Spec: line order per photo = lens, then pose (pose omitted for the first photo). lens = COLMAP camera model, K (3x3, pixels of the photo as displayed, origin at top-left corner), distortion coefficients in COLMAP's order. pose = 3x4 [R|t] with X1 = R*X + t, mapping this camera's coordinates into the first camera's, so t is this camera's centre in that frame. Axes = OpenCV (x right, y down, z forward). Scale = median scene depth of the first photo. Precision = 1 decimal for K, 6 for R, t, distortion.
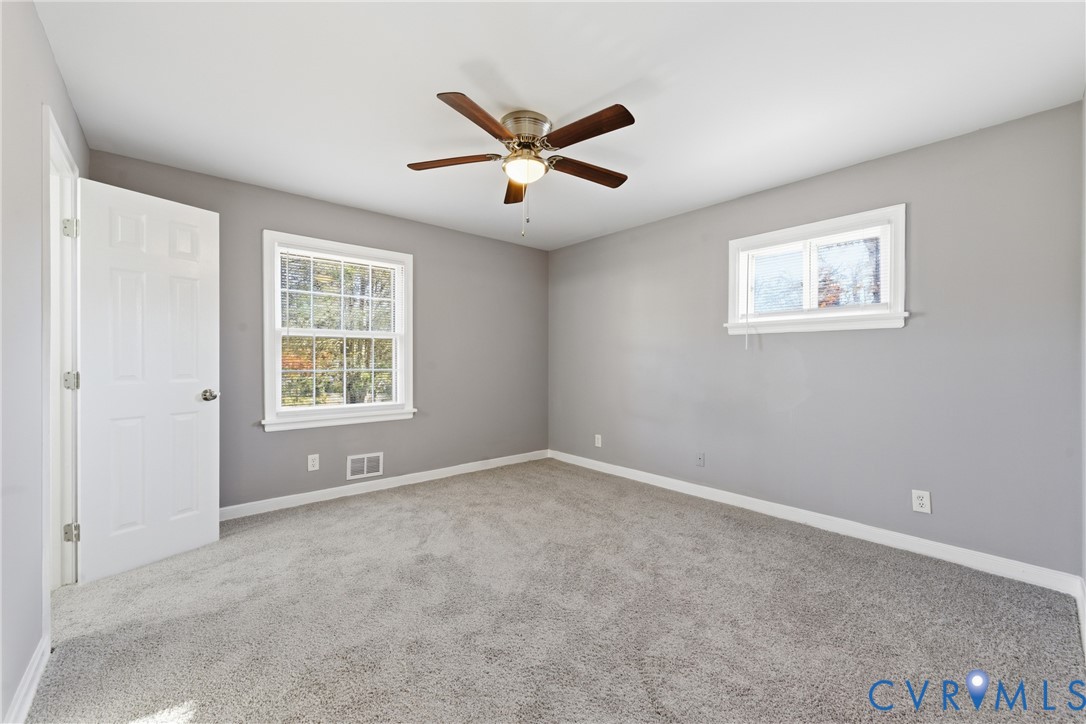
lens RADIAL K [[422.8, 0, 544.5], [0, 422.8, 363.3], [0, 0, 1]] dist [0.003288, -0.000738]
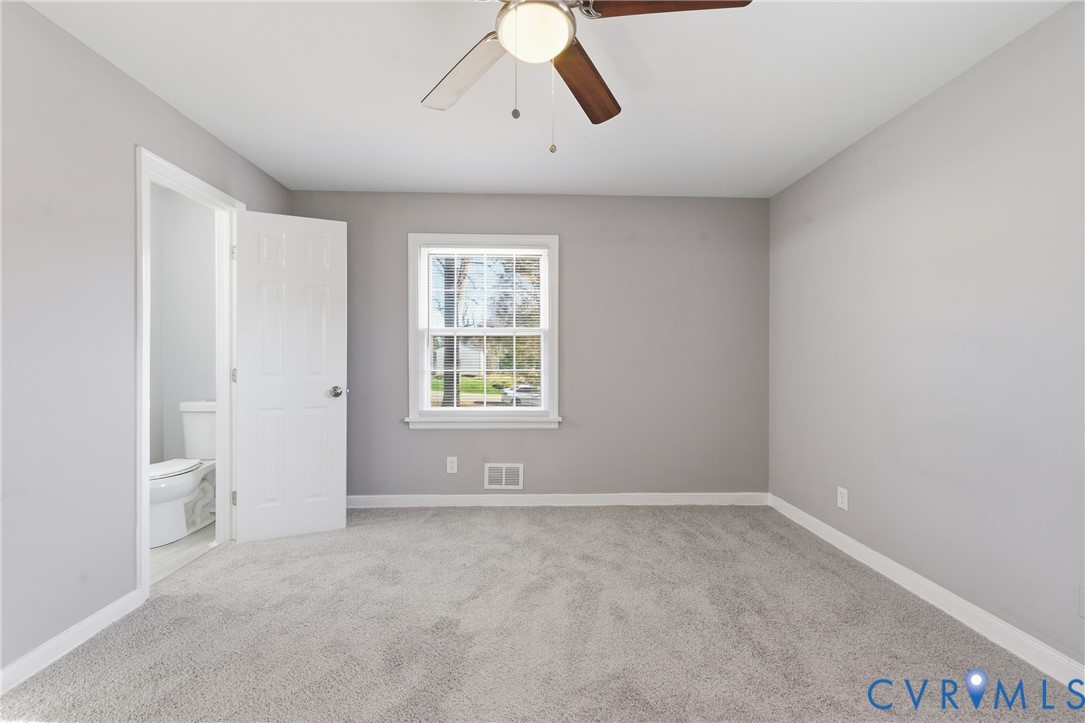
lens RADIAL K [[422.4, 0, 544.0], [0, 422.4, 362.8], [0, 0, 1]] dist [0.003288, -0.000738]
pose [[0.779620, 0.006170, -0.626222, 0.230110], [-0.006068, 0.999979, 0.002297, -0.003733], [0.626223, 0.002009, 0.779641, 0.385002]]
